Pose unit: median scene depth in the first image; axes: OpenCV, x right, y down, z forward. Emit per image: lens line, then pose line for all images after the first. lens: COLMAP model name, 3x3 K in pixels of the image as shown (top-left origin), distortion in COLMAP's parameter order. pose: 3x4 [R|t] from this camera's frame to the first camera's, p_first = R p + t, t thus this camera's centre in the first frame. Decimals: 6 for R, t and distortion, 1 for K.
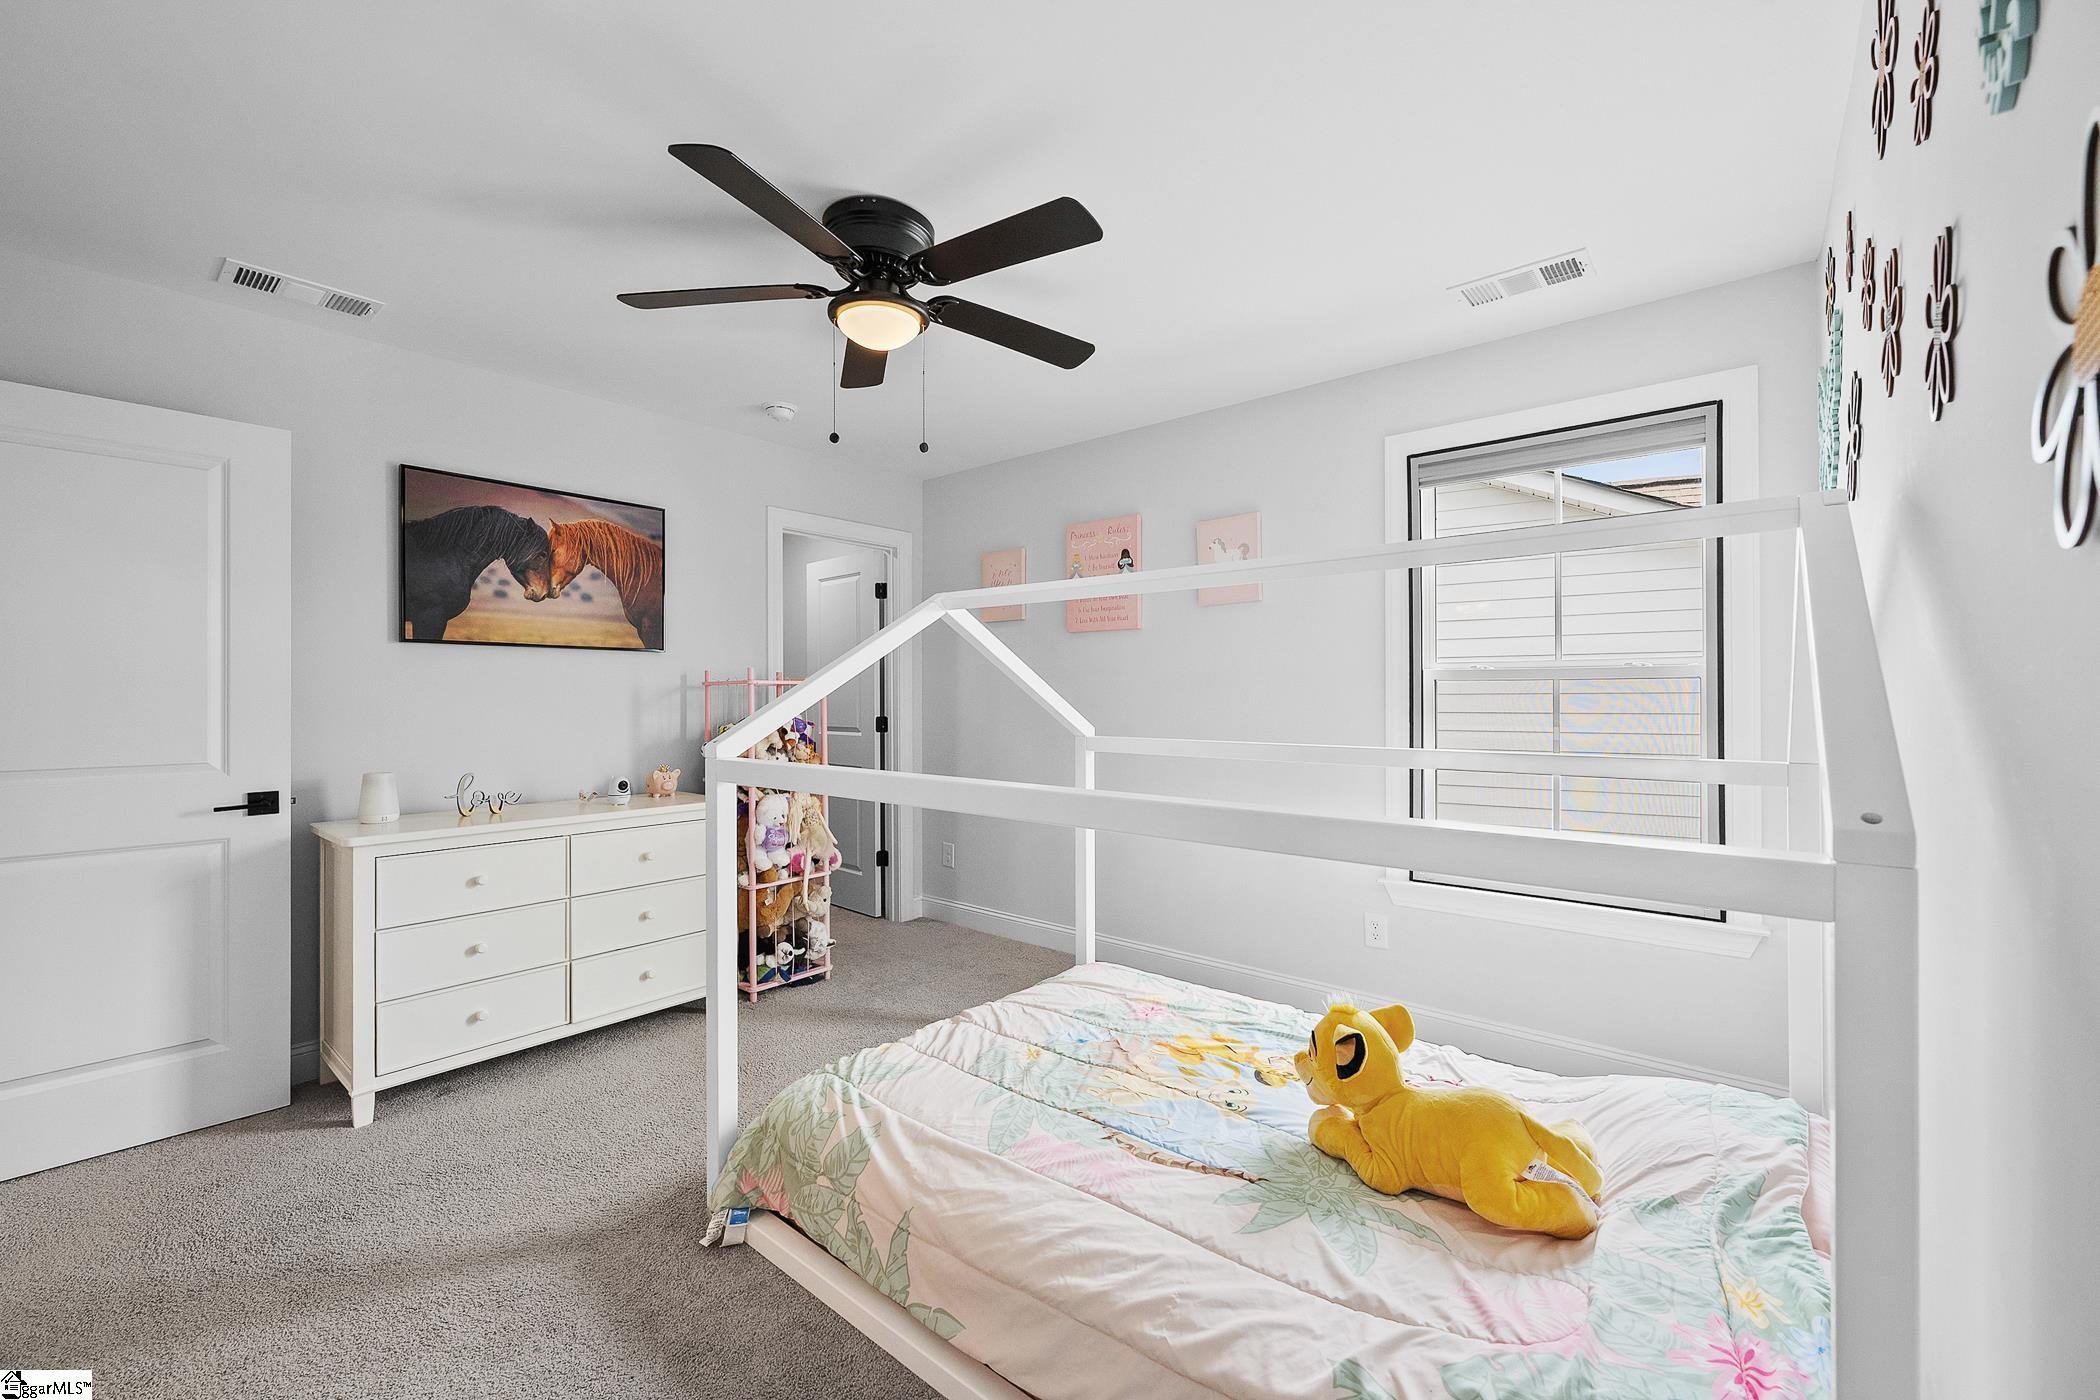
lens RADIAL K [[841.0, 0, 1044.7], [0, 841.0, 693.6], [0, 0, 1]] dist [0.002505, 0.000165]
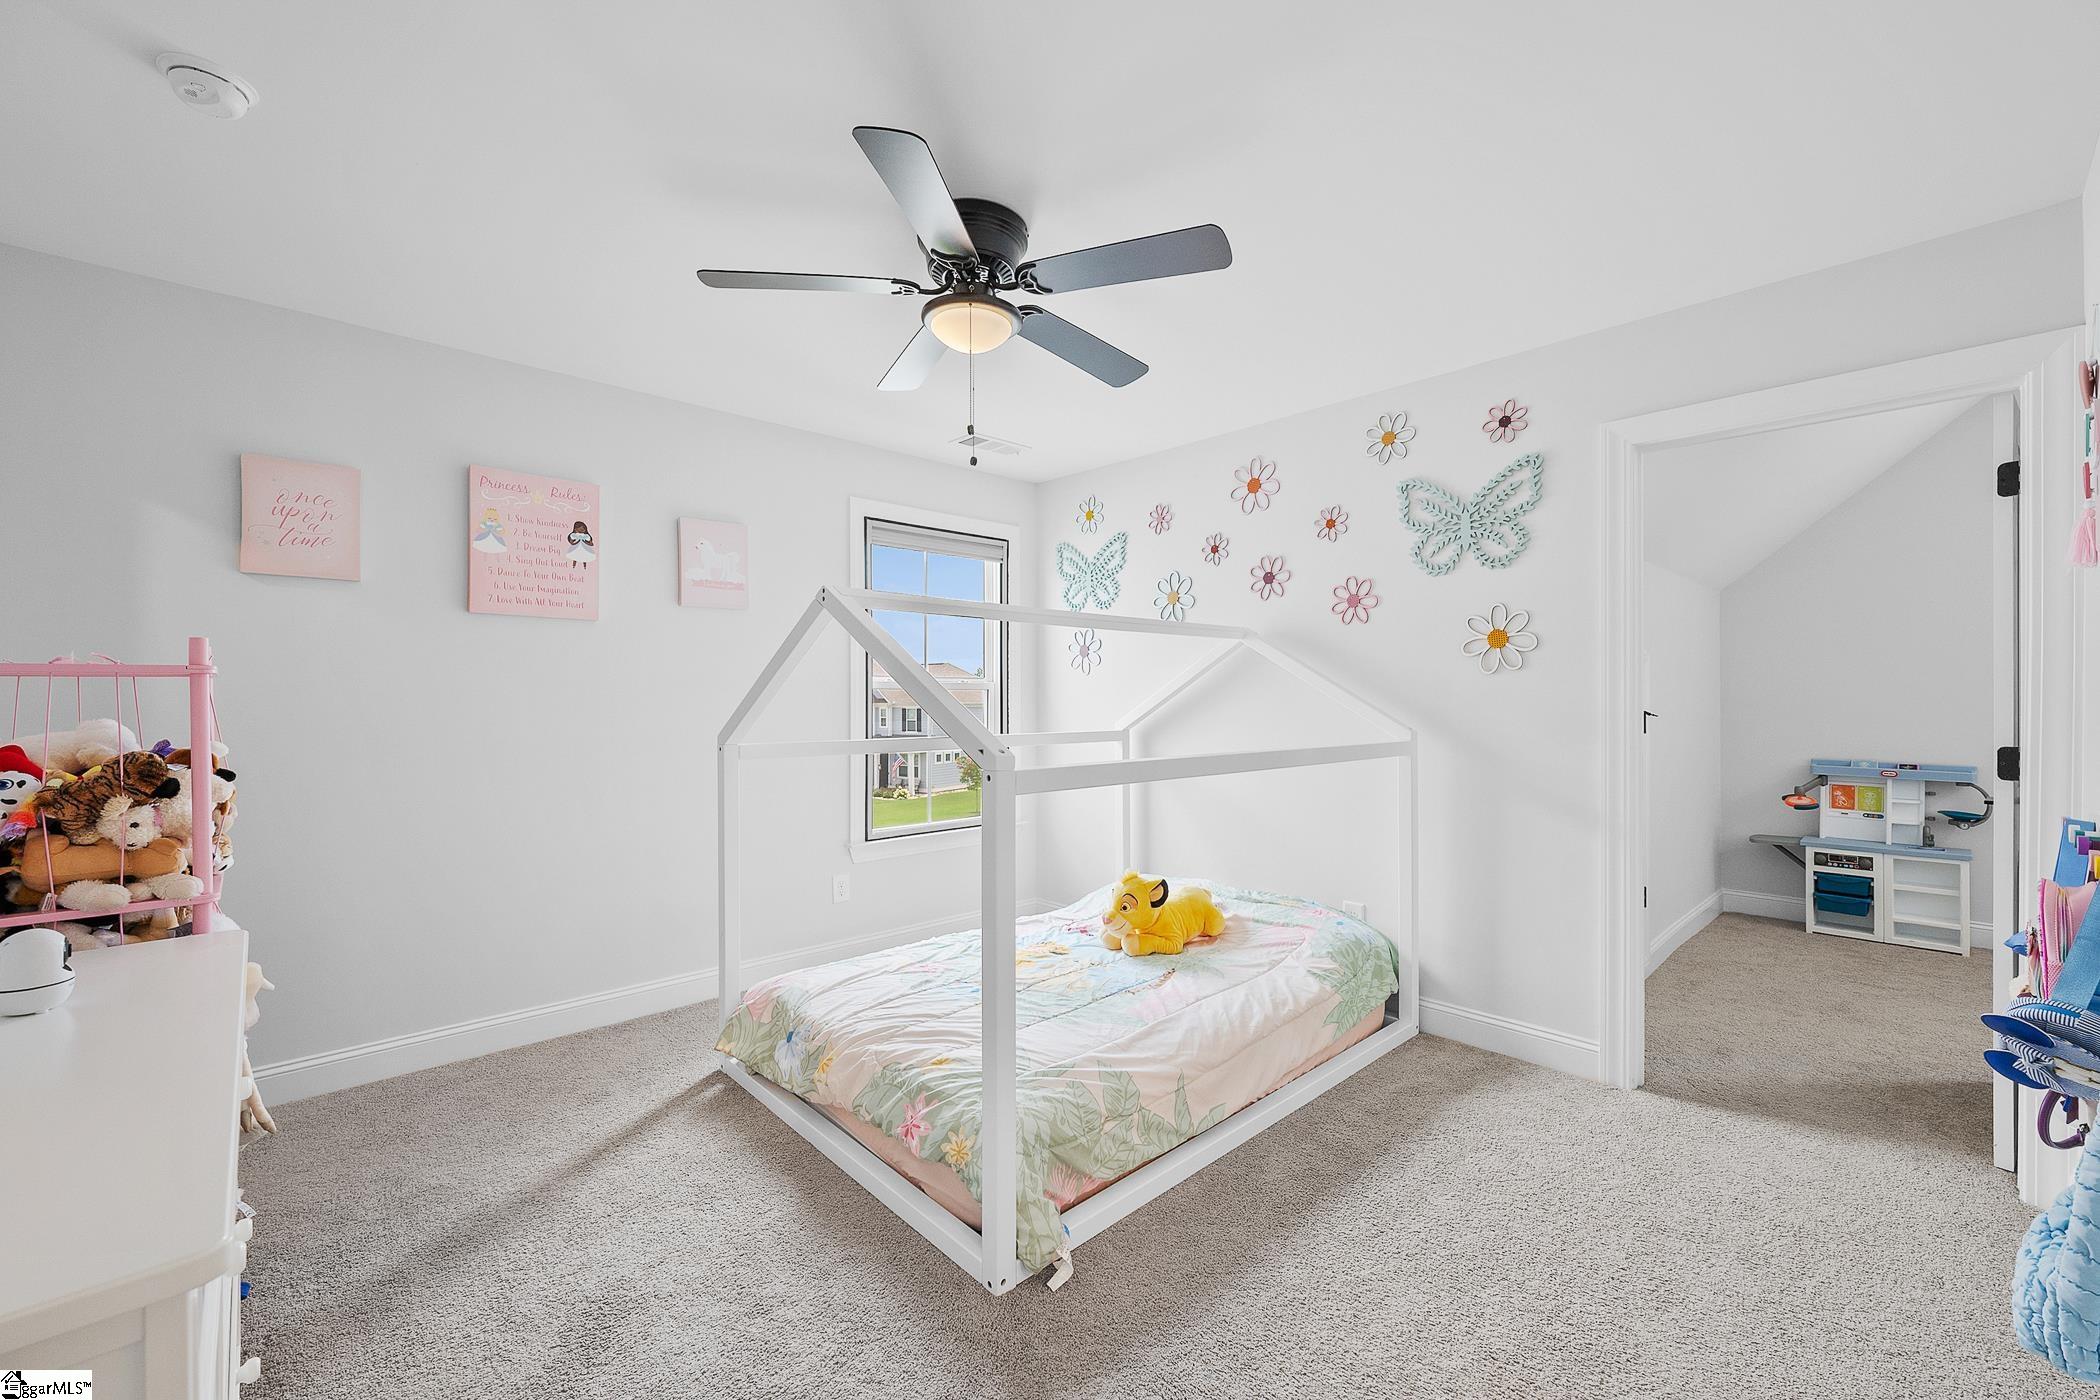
lens RADIAL K [[841.0, 0, 1047.4], [0, 841.0, 698.4], [0, 0, 1]] dist [0.002505, 0.000165]
pose [[0.122589, 0.003267, 0.992452, -1.514750], [-0.001028, 0.999994, -0.003165, 0.006135], [-0.992457, -0.000633, 0.122592, 1.019663]]
